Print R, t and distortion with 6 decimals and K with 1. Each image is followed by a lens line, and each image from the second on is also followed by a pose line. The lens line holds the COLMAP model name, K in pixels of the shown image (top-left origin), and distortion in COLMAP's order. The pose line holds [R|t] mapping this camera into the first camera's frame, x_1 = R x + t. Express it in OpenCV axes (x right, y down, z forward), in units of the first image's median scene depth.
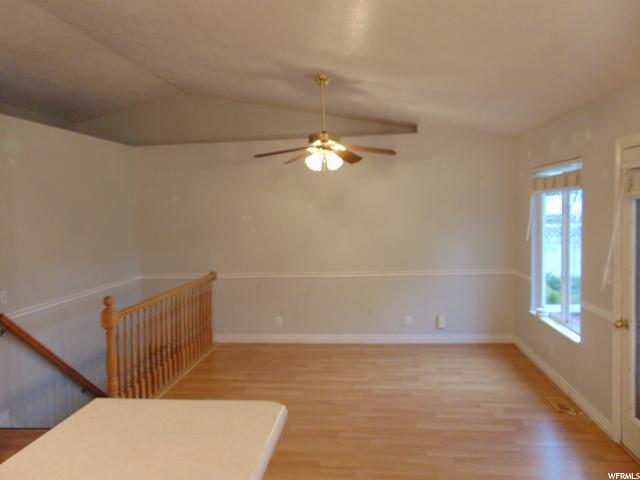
lens RADIAL K [[484.2, 0, 321.0], [0, 484.2, 241.7], [0, 0, 1]] dist [-0.019152, 0.062118]
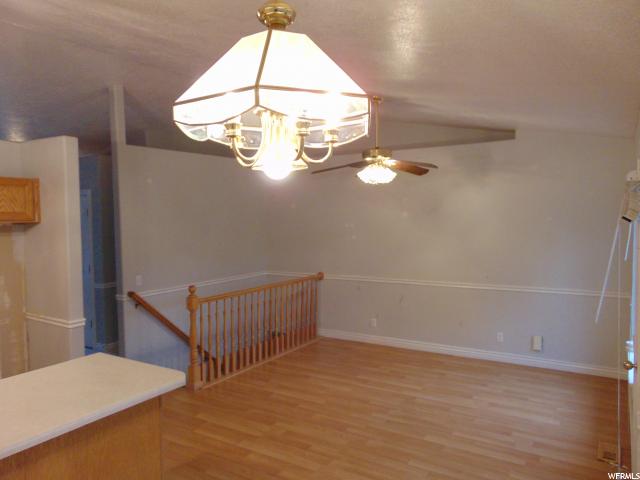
lens RADIAL K [[484.2, 0, 317.8], [0, 484.2, 241.7], [0, 0, 1]] dist [-0.019152, 0.062118]
pose [[0.897501, 0.038633, -0.439316, 0.341602], [-0.039596, 0.999191, 0.006975, -0.021202], [0.439230, 0.011135, 0.898305, -0.009568]]
